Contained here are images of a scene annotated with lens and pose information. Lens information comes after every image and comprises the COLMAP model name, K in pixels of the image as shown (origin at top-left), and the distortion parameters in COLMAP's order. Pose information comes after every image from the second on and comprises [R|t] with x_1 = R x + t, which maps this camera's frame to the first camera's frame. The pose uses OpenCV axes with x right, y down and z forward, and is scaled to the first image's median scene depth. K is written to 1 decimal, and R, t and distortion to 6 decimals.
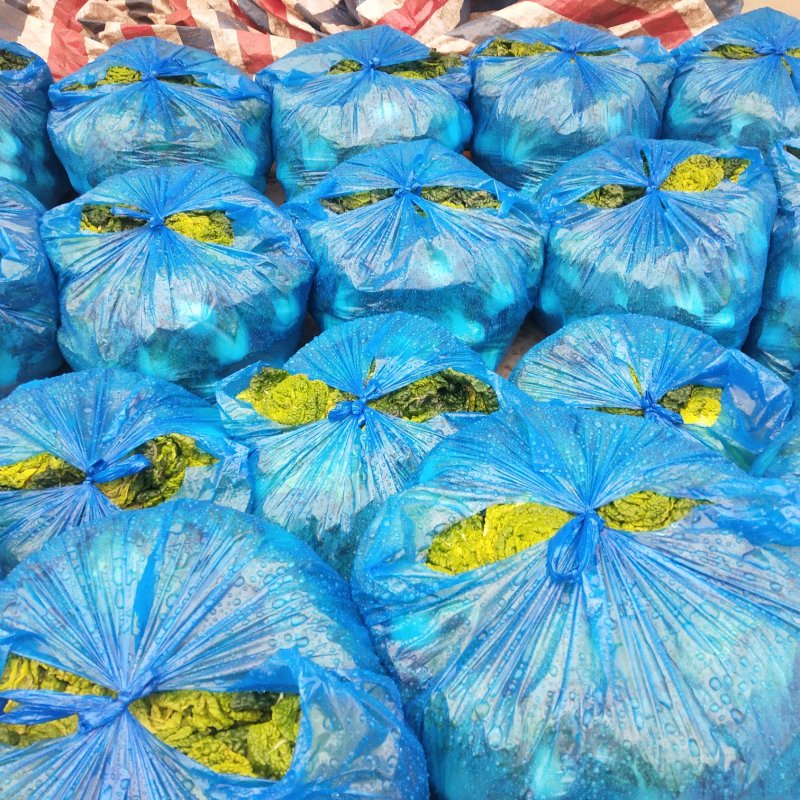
lens RADIAL K [[826.4, 0, 400.0], [0, 826.4, 400.0], [0, 0, 1]] dist [-0.024588, 0.043164]
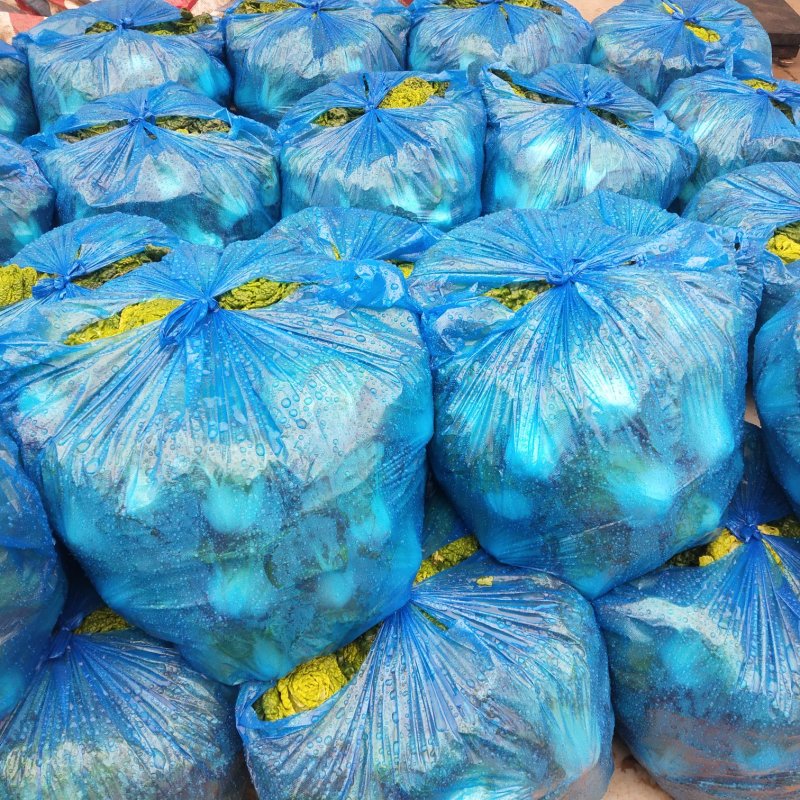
lens RADIAL K [[826.4, 0, 400.0], [0, 826.4, 400.0], [0, 0, 1]] dist [-0.024588, 0.043164]
pose [[0.989499, -0.086627, 0.115706, 0.197963], [0.092246, 0.994758, -0.044119, 0.197674], [-0.111278, 0.054330, 0.992303, -0.081465]]
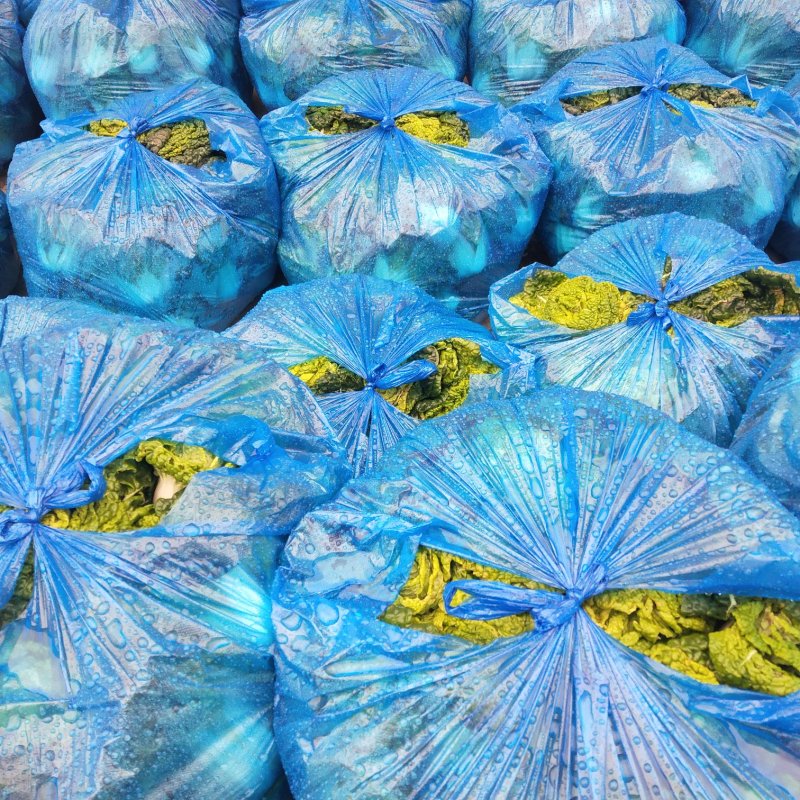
lens RADIAL K [[831.7, 0, 400.0], [0, 831.7, 400.0], [0, 0, 1]] dist [-0.014788, 0.022318]
pose [[0.997406, 0.009630, -0.071329, -0.214171], [-0.006769, 0.999167, 0.040238, 0.057966], [0.071658, -0.039651, 0.996641, 0.060198]]
